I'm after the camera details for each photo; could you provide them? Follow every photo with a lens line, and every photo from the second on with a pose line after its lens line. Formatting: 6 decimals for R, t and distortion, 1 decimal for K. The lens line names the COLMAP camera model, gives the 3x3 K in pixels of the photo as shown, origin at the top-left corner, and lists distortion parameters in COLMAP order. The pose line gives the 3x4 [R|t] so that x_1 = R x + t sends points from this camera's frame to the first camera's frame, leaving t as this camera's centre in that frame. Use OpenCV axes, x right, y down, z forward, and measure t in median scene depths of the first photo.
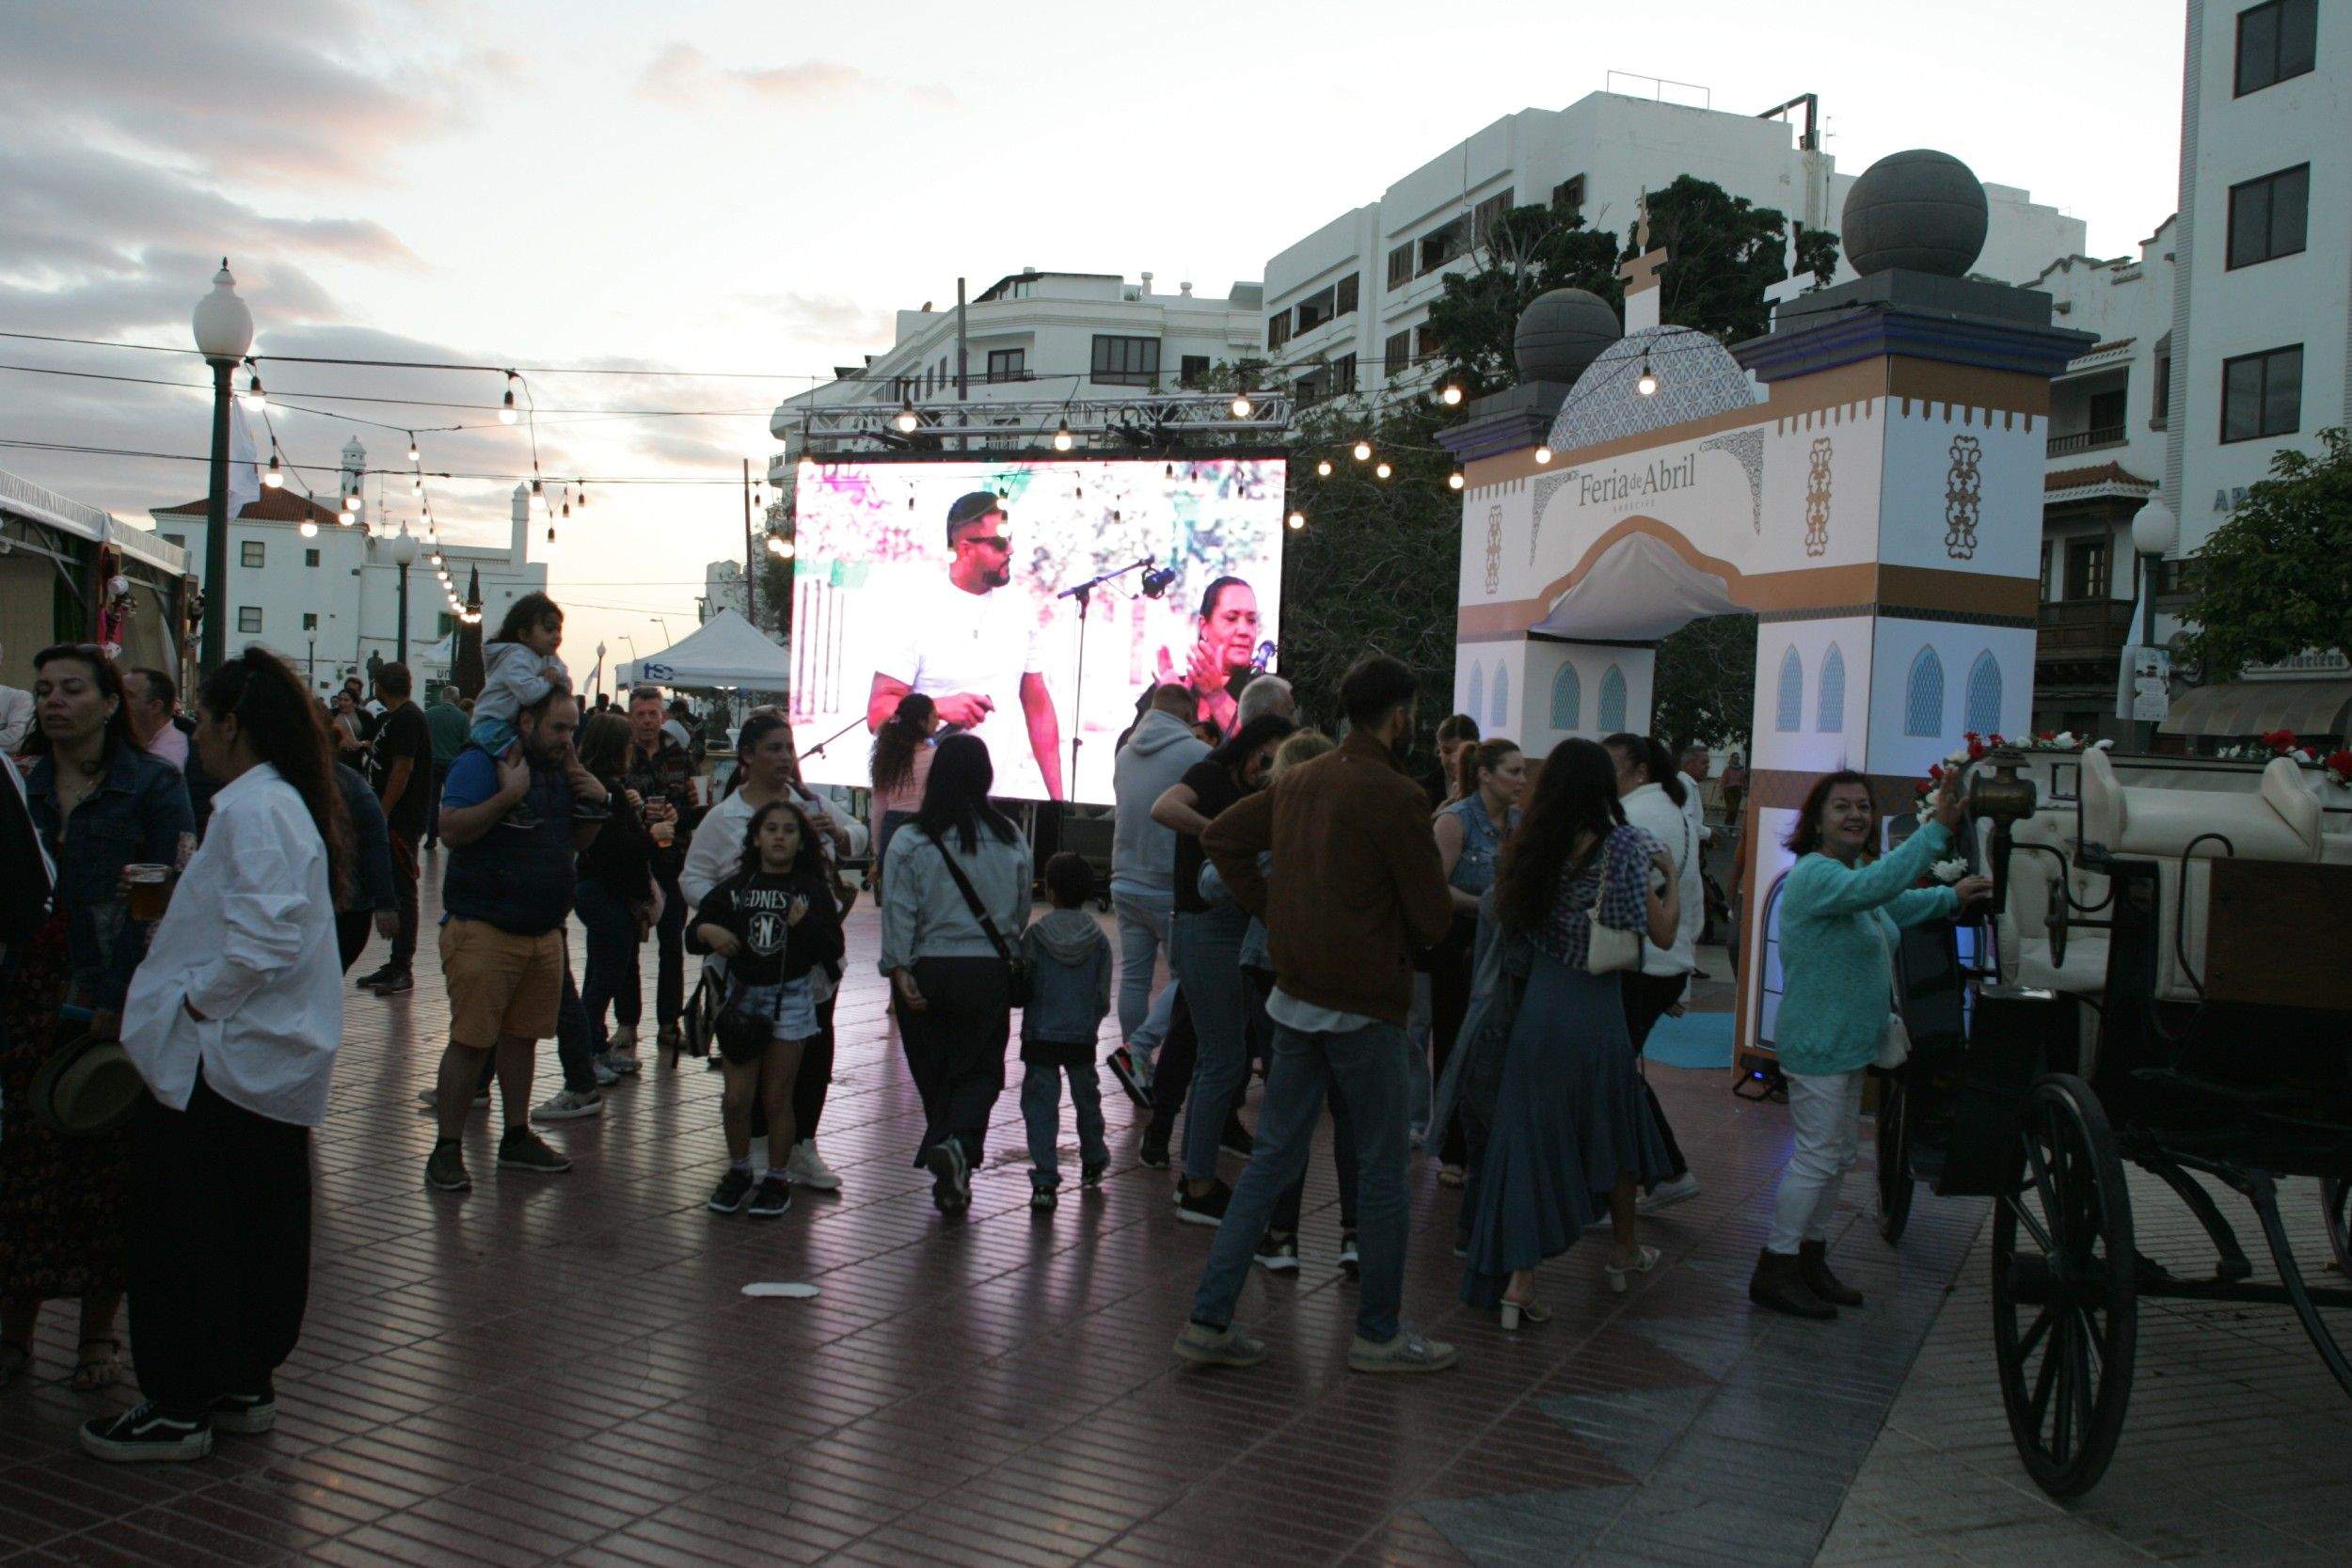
lens RADIAL K [[2068.4, 0, 1176.0], [0, 2068.4, 784.0], [0, 0, 1]] dist [-0.056028, 0.015378]
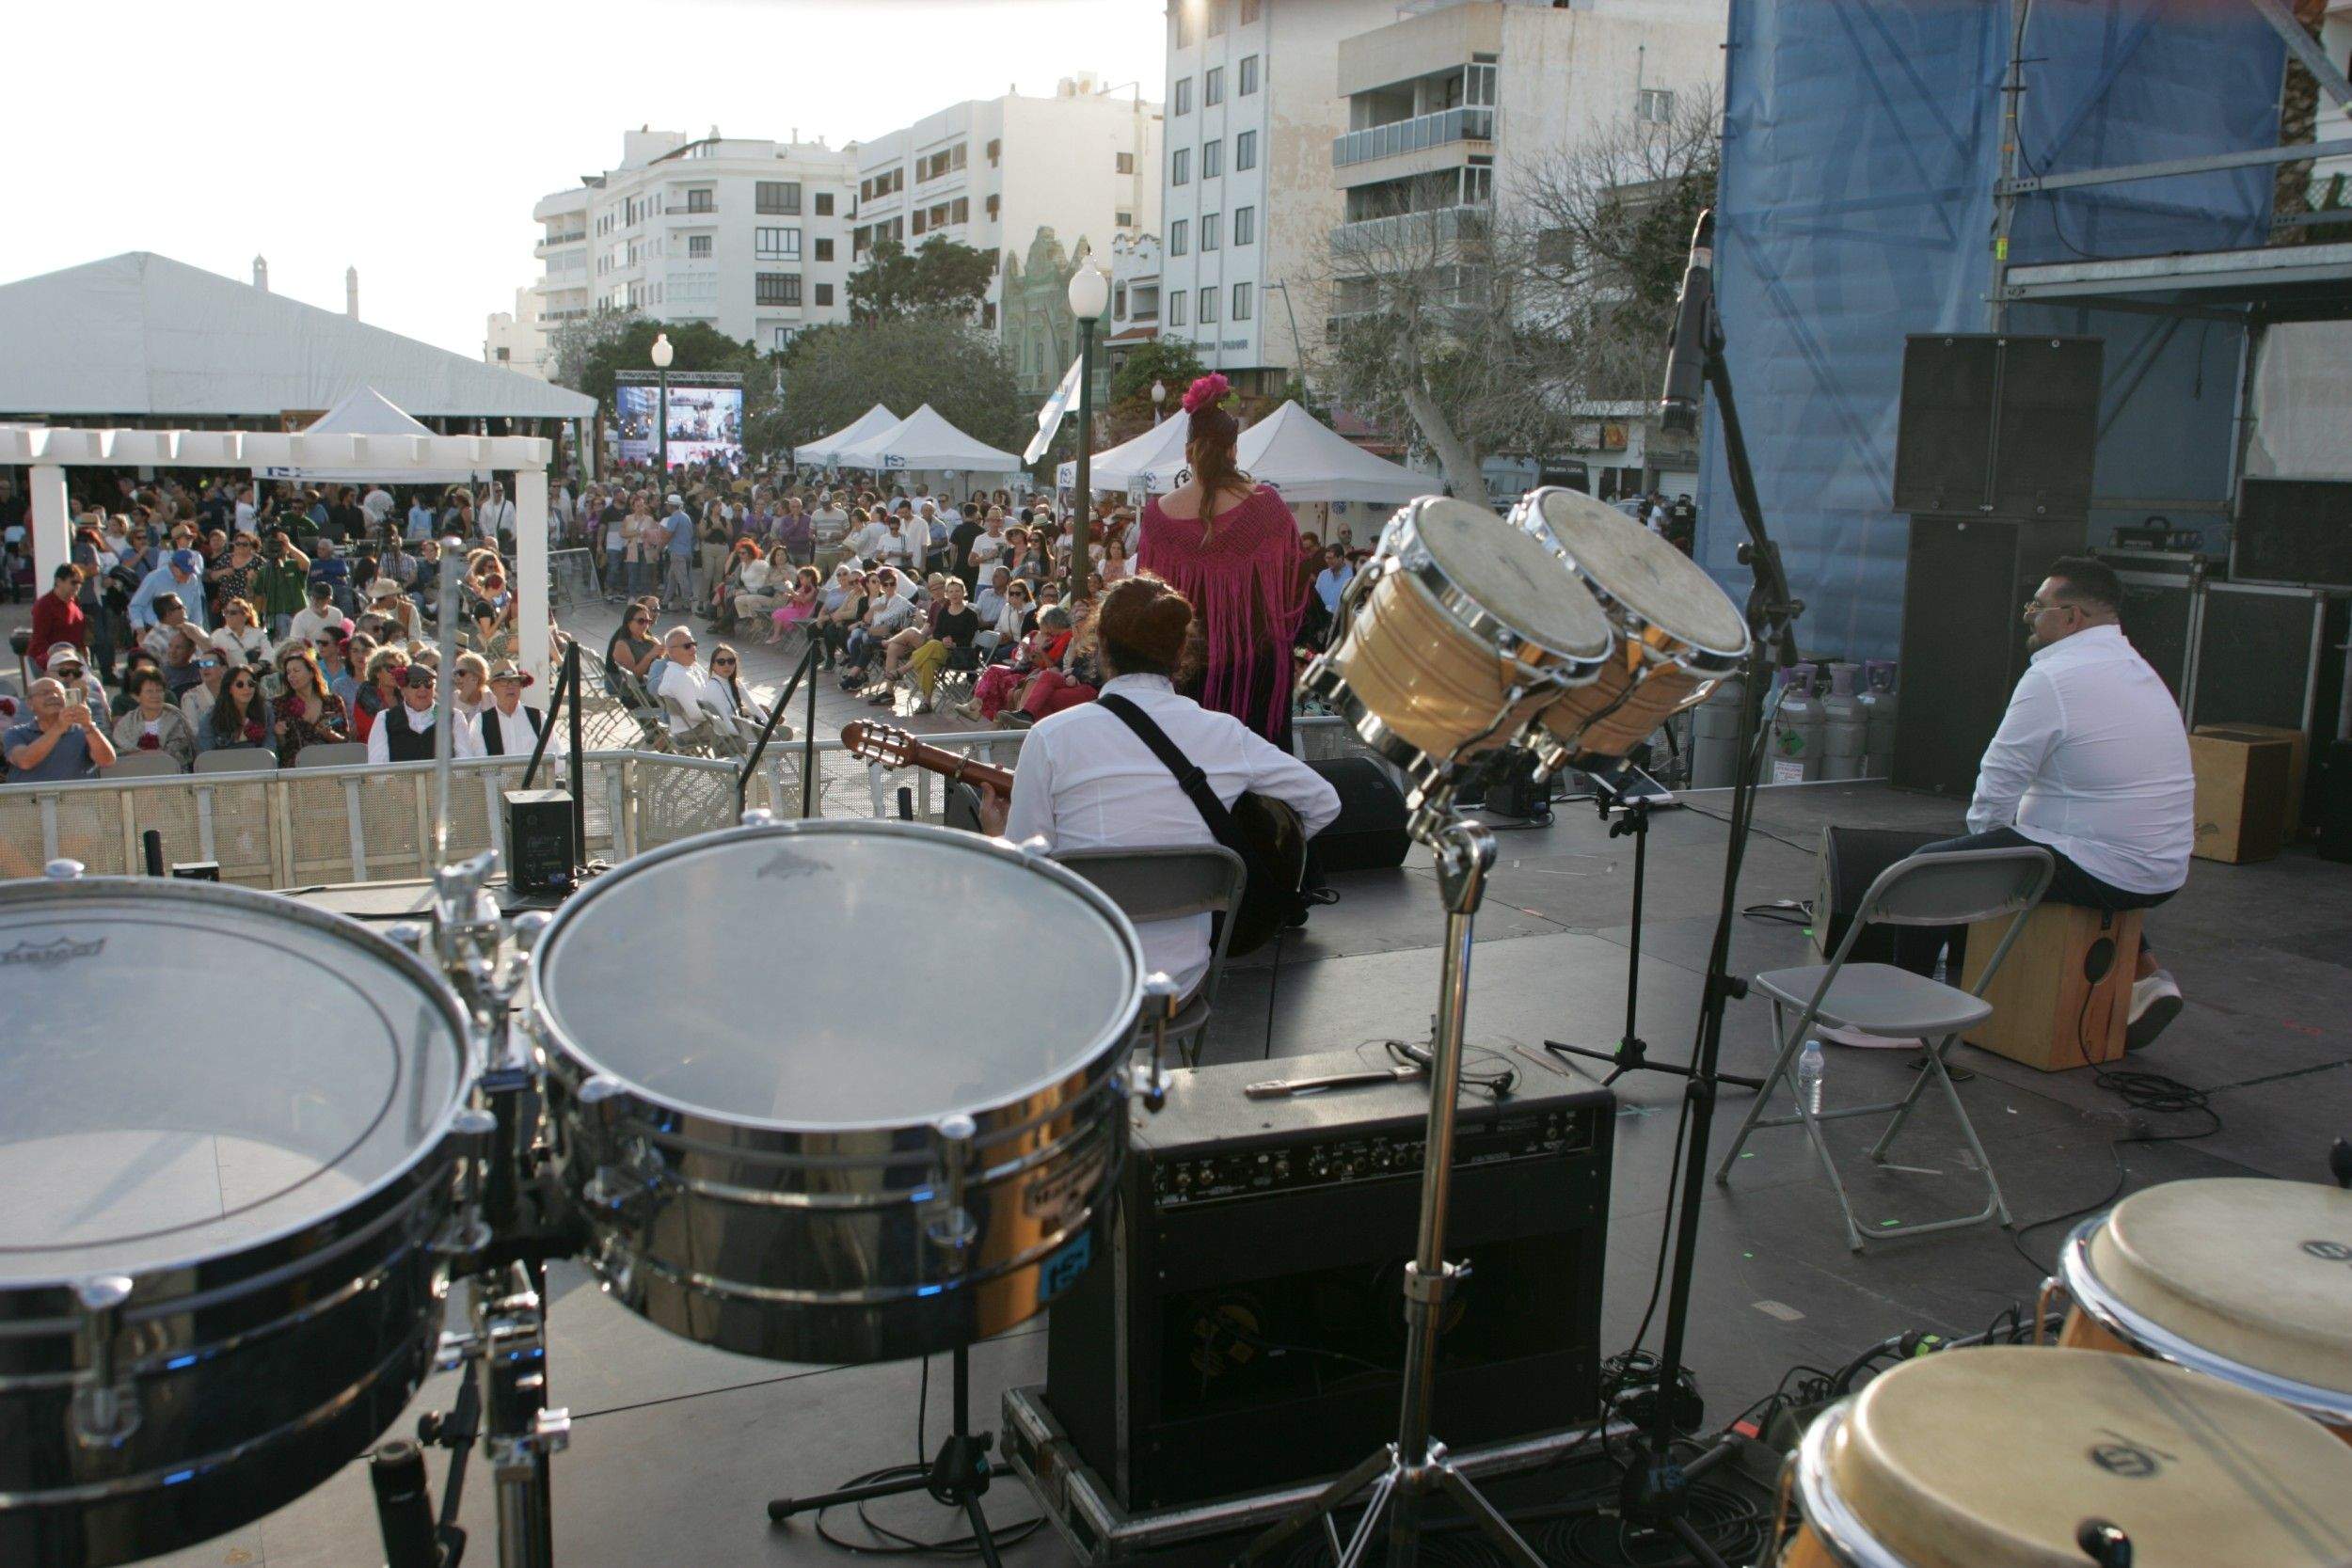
lens RADIAL K [[2068.4, 0, 1176.0], [0, 2068.4, 784.0], [0, 0, 1]] dist [-0.056028, 0.015378]
pose [[0.992789, -0.041729, 0.112378, 0.079467], [0.023926, 0.987571, 0.155343, -0.003153], [-0.117463, -0.151534, 0.981448, -0.609683]]
